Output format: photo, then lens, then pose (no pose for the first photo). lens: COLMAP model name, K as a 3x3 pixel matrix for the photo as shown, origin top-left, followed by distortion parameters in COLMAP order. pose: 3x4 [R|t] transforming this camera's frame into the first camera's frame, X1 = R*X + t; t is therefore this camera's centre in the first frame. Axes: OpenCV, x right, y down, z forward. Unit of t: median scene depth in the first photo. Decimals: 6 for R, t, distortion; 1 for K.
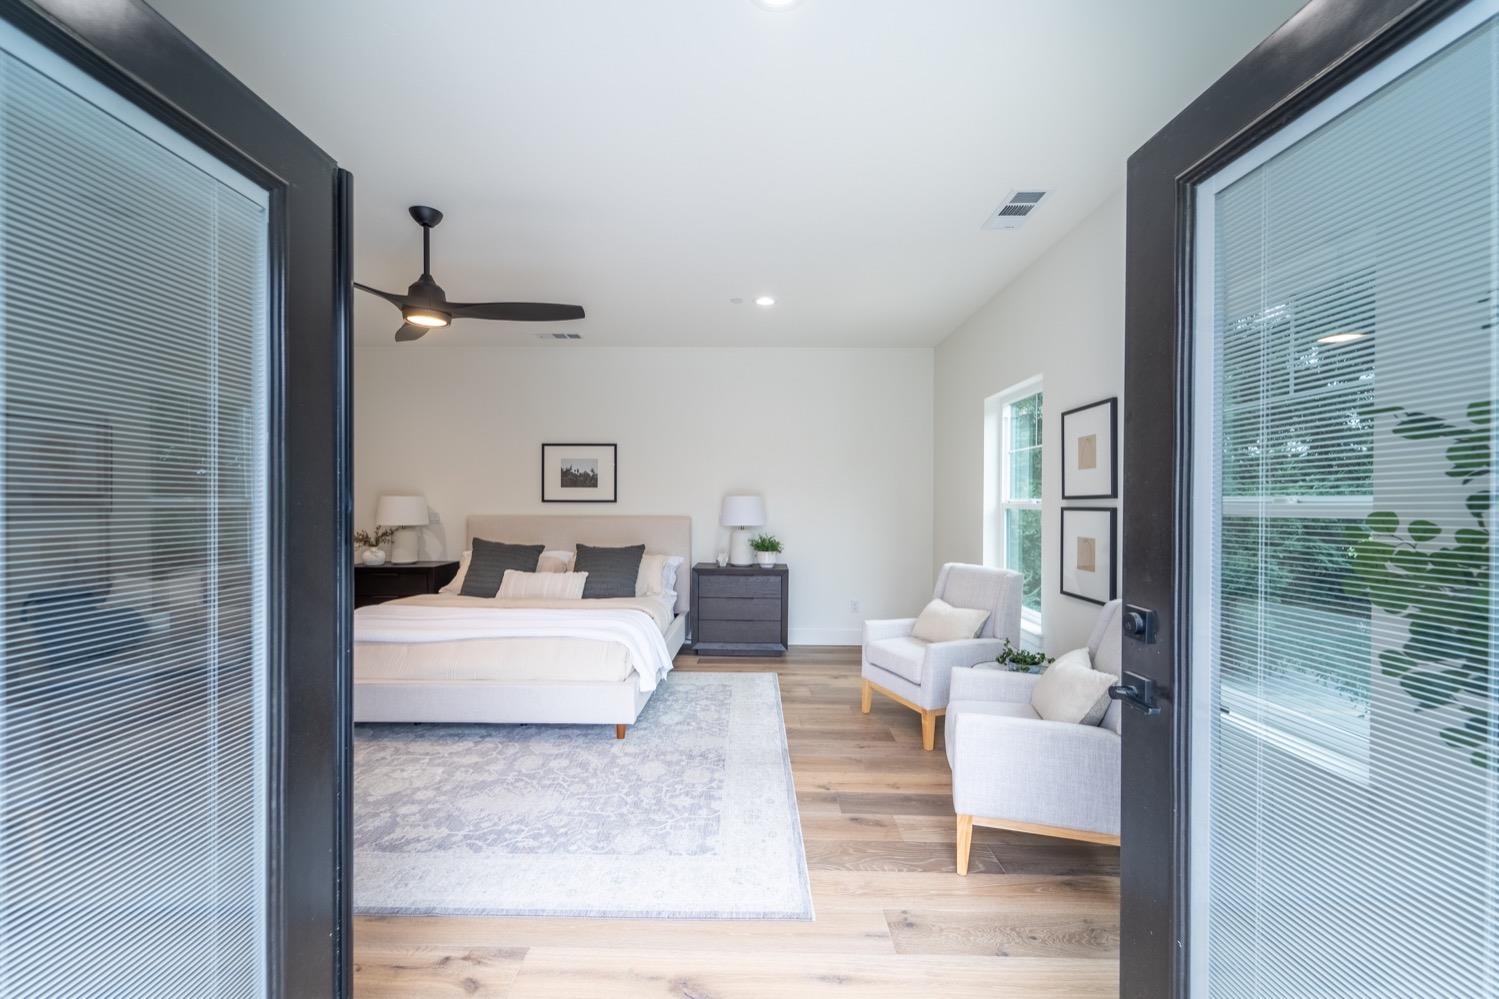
lens RADIAL K [[606.9, 0, 747.4], [0, 606.9, 492.9], [0, 0, 1]] dist [0.008629, -0.003240]
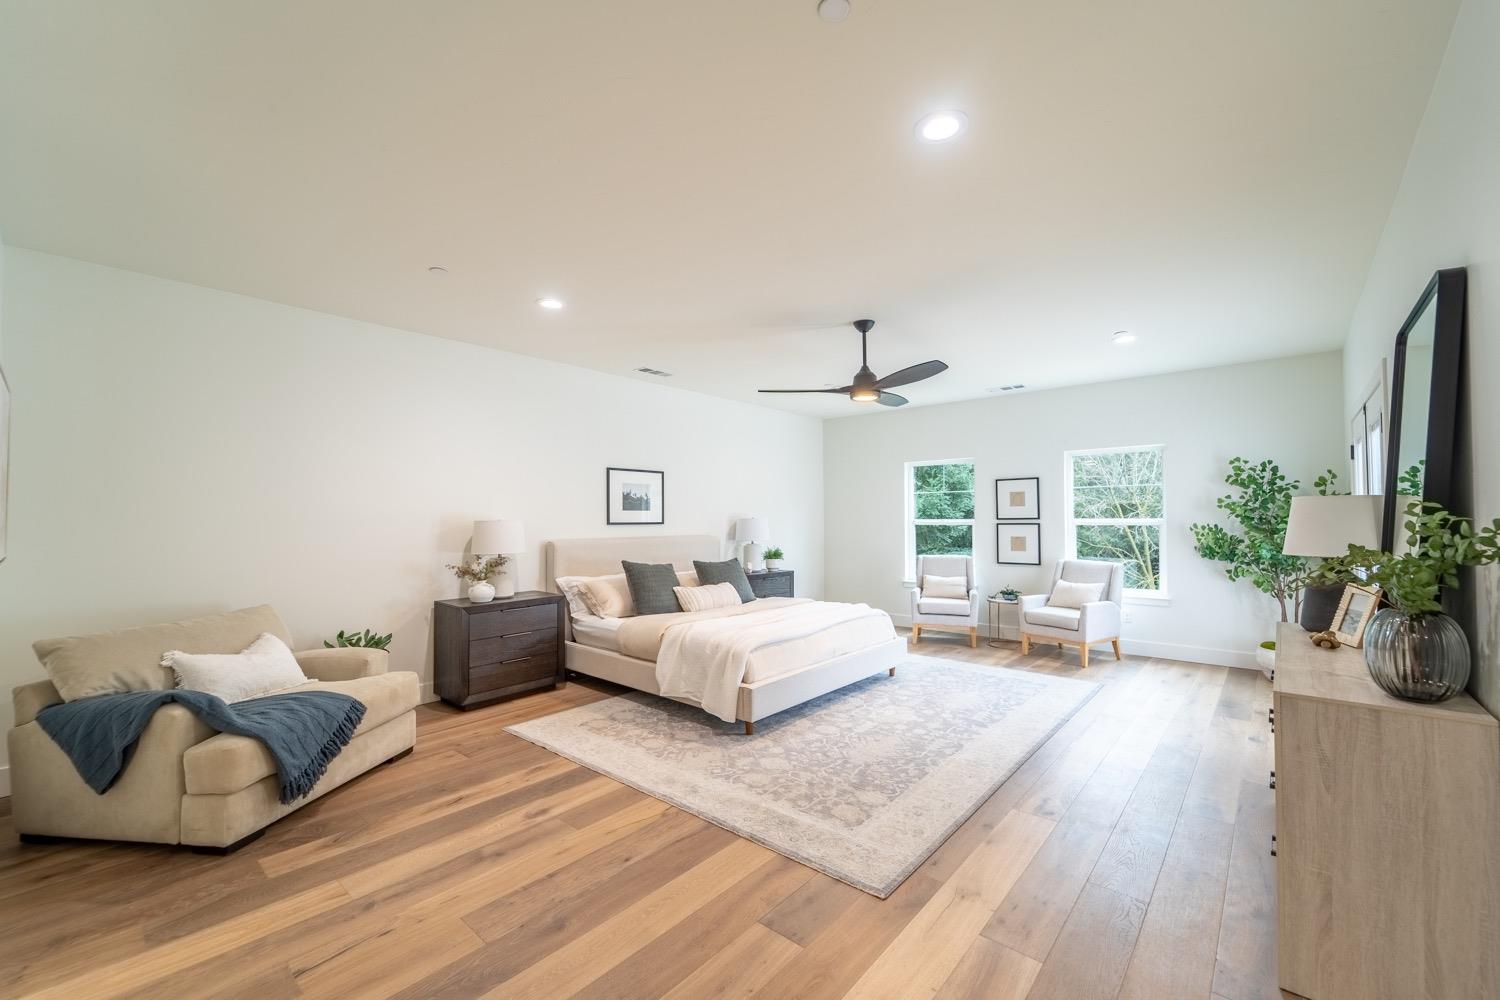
lens RADIAL K [[607.3, 0, 755.2], [0, 607.3, 509.7], [0, 0, 1]] dist [0.008629, -0.003240]
pose [[0.644576, 0.006164, 0.764515, -1.065073], [-0.003703, 0.999981, -0.004941, -0.007165], [-0.764531, 0.000354, 0.644587, 0.176647]]
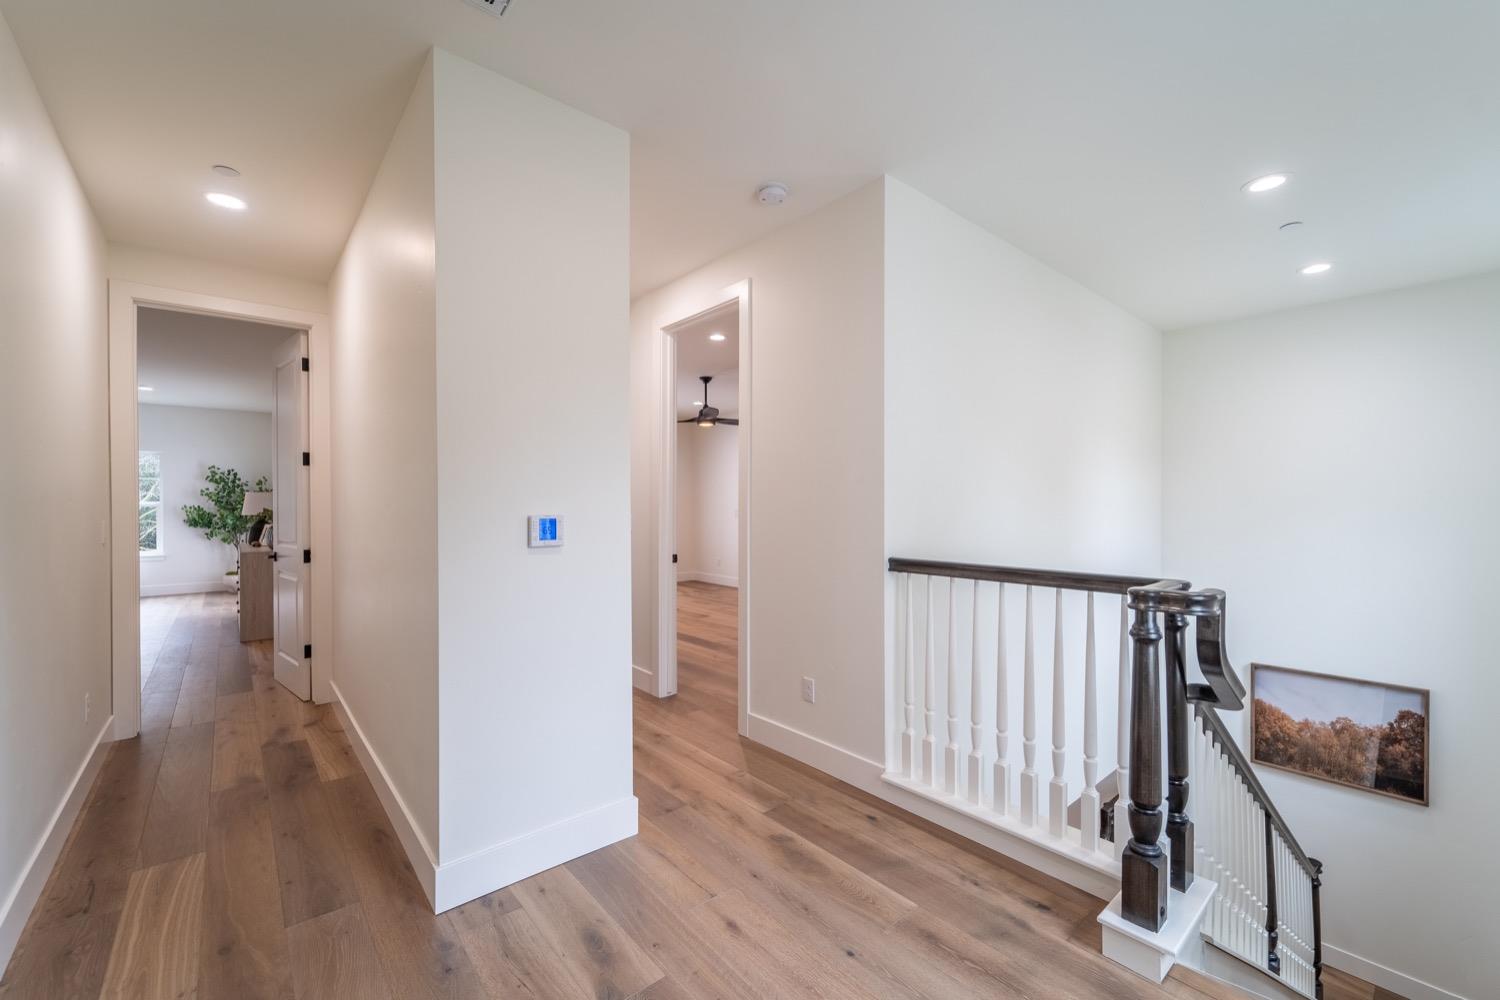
lens RADIAL K [[607.3, 0, 742.0], [0, 607.3, 510.4], [0, 0, 1]] dist [0.008629, -0.003240]
pose [[-0.654814, 0.010979, 0.755710, -2.180160], [-0.002151, 0.999863, -0.016390, 0.056090], [-0.755787, -0.012358, -0.654701, 0.221714]]
